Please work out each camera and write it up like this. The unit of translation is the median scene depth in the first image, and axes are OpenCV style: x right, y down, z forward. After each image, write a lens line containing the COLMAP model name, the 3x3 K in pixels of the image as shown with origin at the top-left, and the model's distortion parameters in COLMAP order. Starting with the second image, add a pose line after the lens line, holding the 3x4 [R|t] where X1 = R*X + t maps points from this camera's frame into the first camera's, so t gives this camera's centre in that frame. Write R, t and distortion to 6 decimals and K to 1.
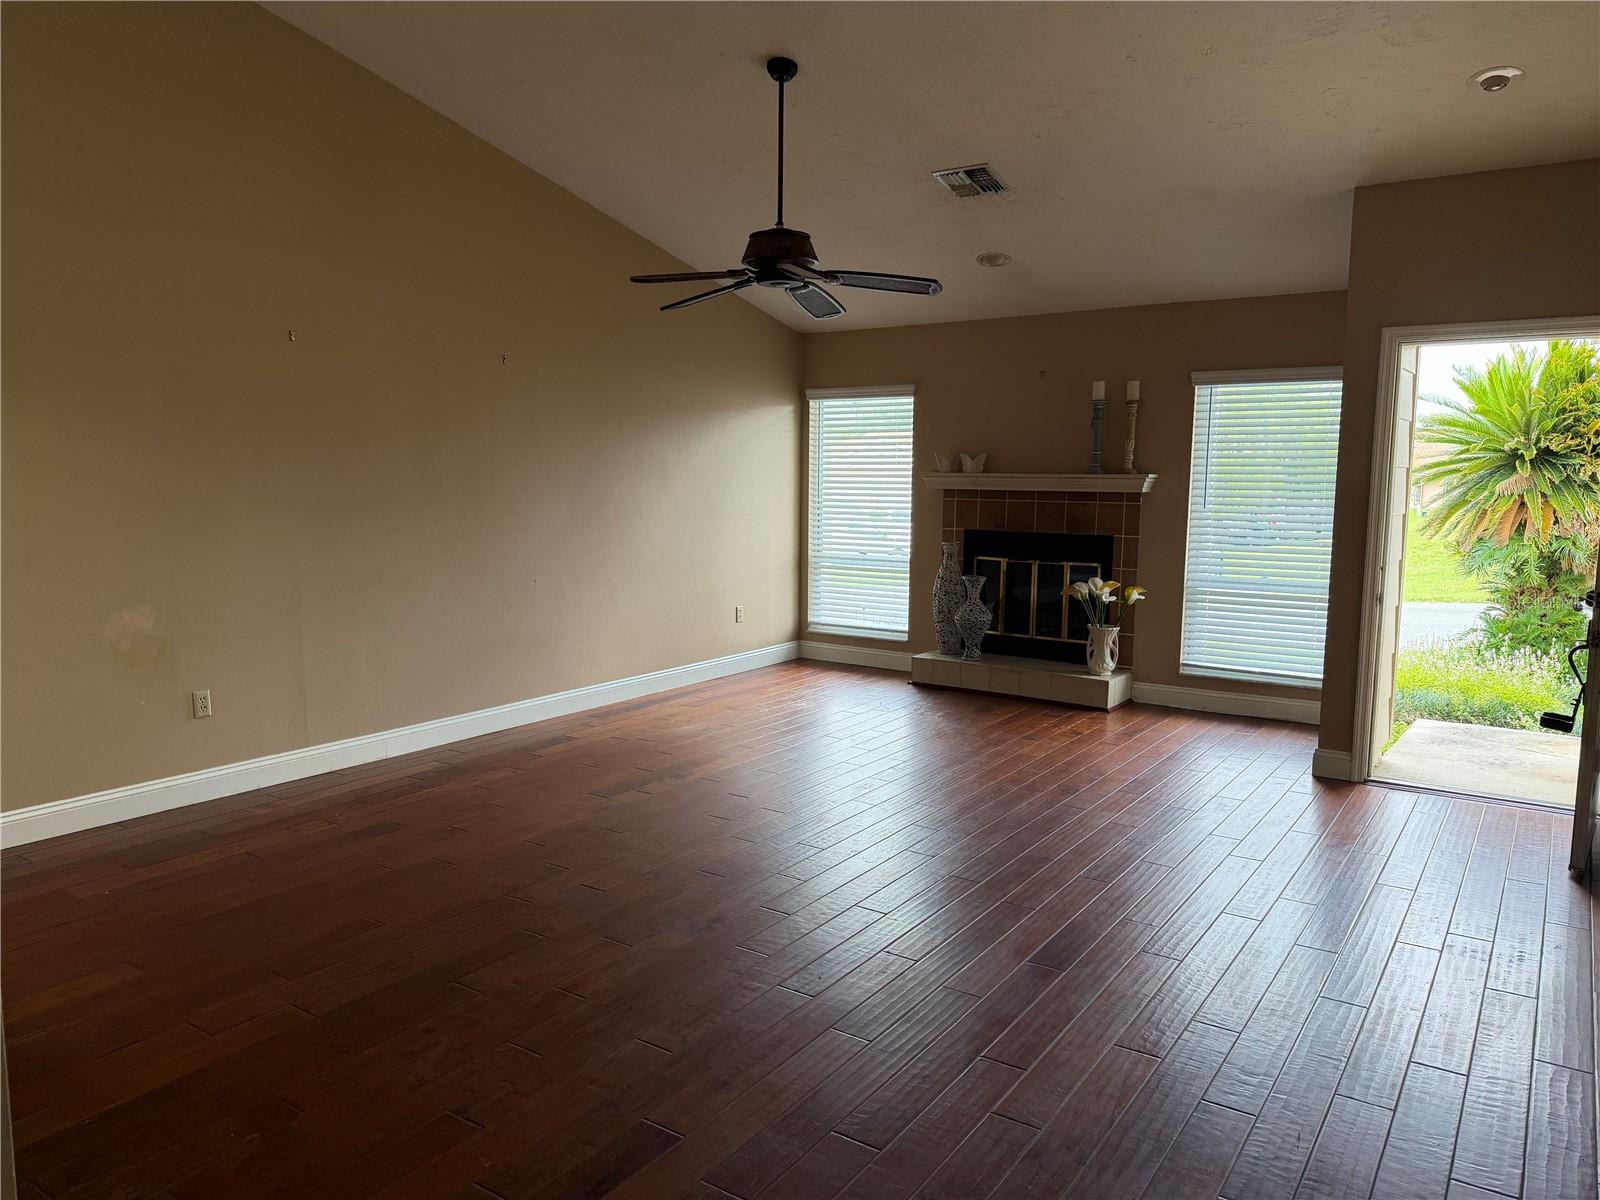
lens RADIAL K [[1112.4, 0, 798.7], [0, 1112.4, 612.0], [0, 0, 1]] dist [0.135406, -0.215839]
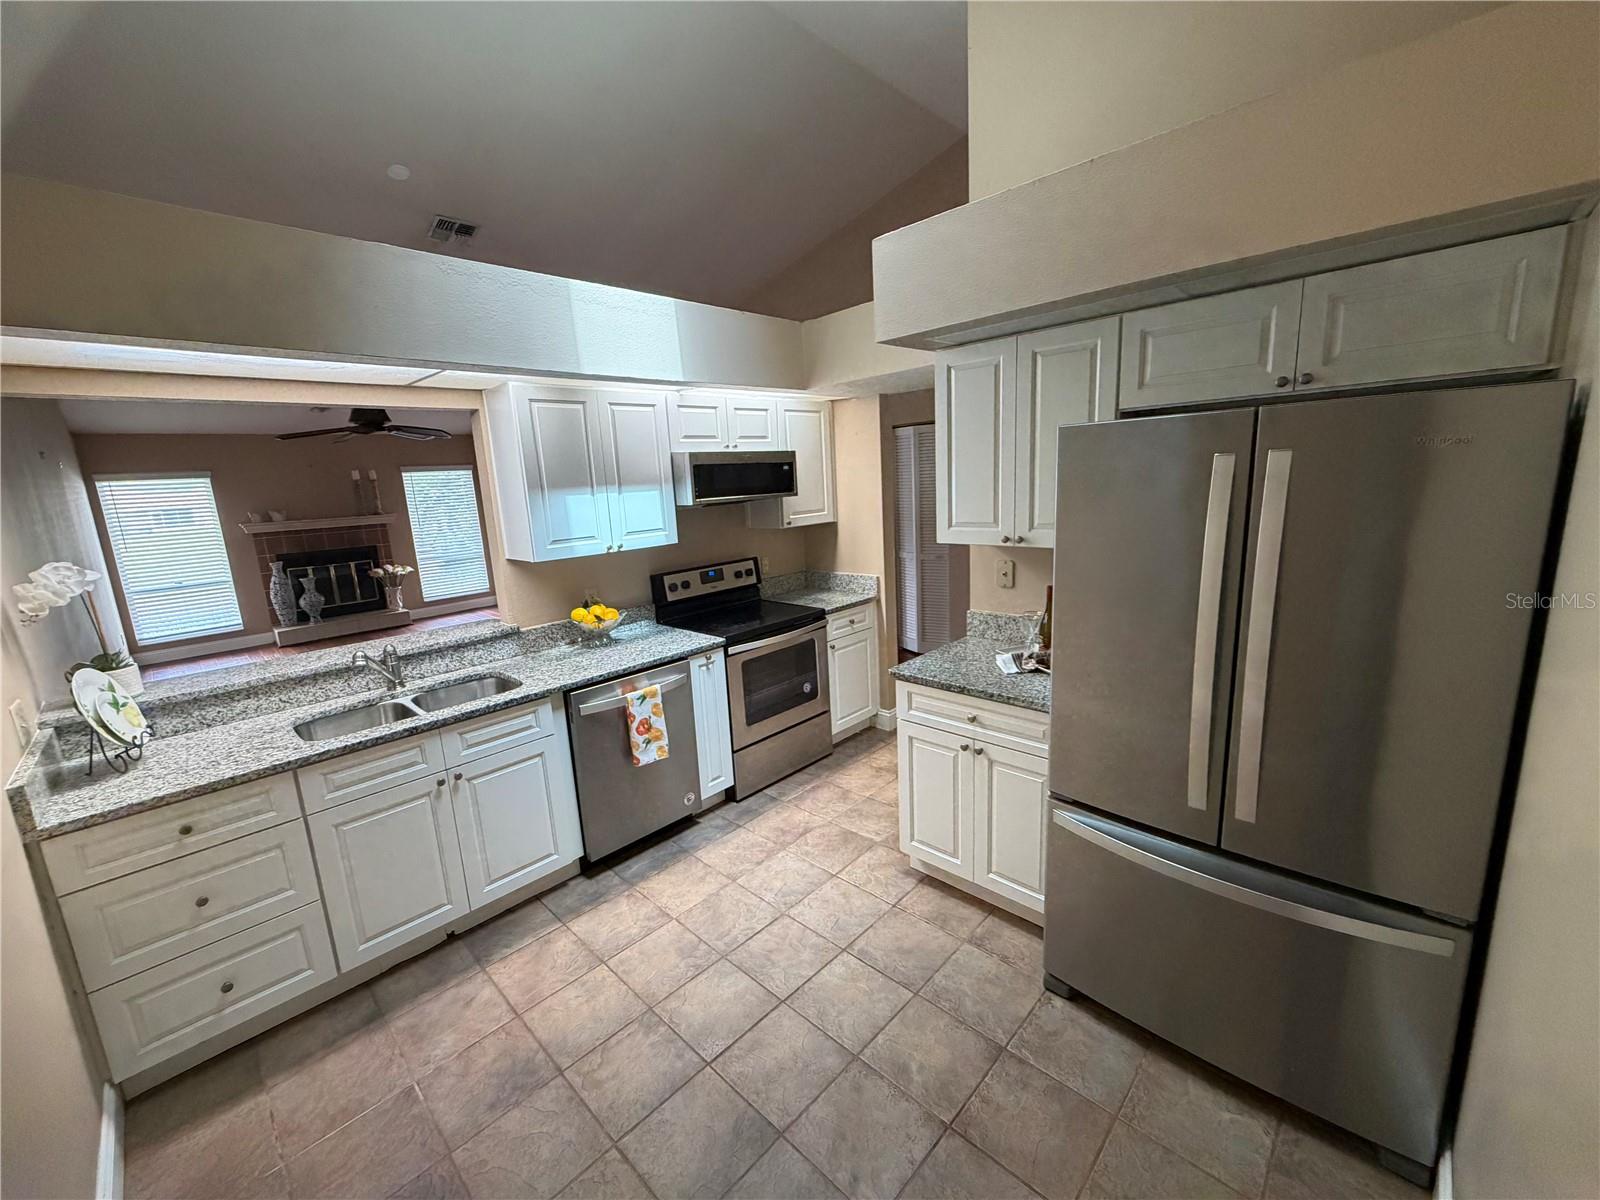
lens RADIAL K [[639.7, 0, 792.4], [0, 639.7, 601.0], [0, 0, 1]] dist [0.000142, 0.000025]
pose [[0.185137, -0.209736, 0.960070, -0.701653], [0.175483, 0.968313, 0.177697, -0.042562], [-0.966918, 0.135578, 0.216076, 0.025499]]
